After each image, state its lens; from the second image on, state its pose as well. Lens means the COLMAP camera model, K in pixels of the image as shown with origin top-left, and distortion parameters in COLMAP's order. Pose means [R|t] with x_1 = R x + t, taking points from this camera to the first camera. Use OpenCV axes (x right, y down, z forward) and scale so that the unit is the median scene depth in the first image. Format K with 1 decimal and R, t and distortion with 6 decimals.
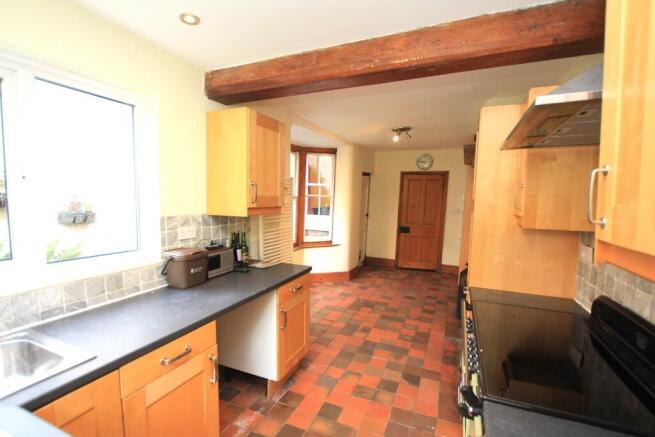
lens RADIAL K [[303.7, 0, 326.6], [0, 303.7, 218.8], [0, 0, 1]] dist [-0.029247, -0.000397]
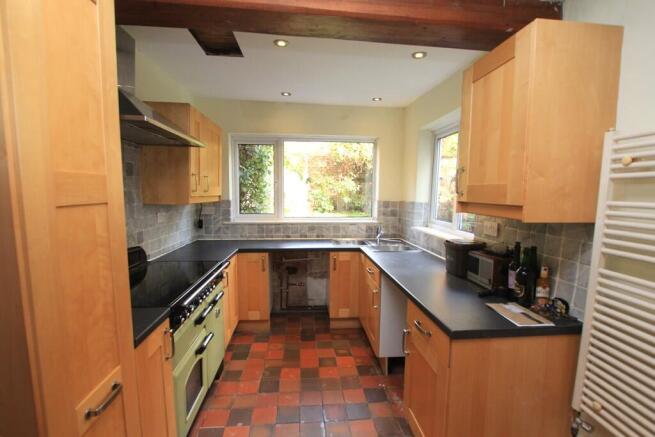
lens RADIAL K [[303.7, 0, 323.7], [0, 303.7, 221.1], [0, 0, 1]] dist [-0.029247, -0.000397]
pose [[-0.892086, 0.012235, -0.451699, 0.311568], [-0.069046, 0.984203, 0.163022, -0.070819], [0.446558, 0.176618, -0.877150, 1.201459]]
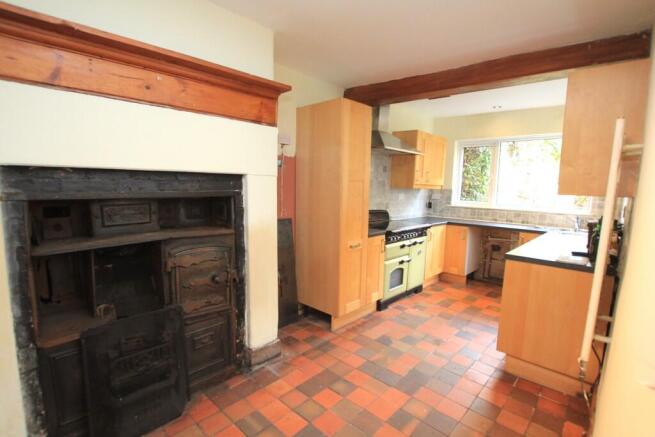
lens RADIAL K [[303.7, 0, 325.2], [0, 303.7, 218.7], [0, 0, 1]] dist [-0.029247, -0.000397]
pose [[-0.927839, -0.086081, 0.362912, 0.113048], [-0.011695, 0.979239, 0.202373, -0.100363], [-0.372798, 0.183525, -0.909582, 1.797152]]
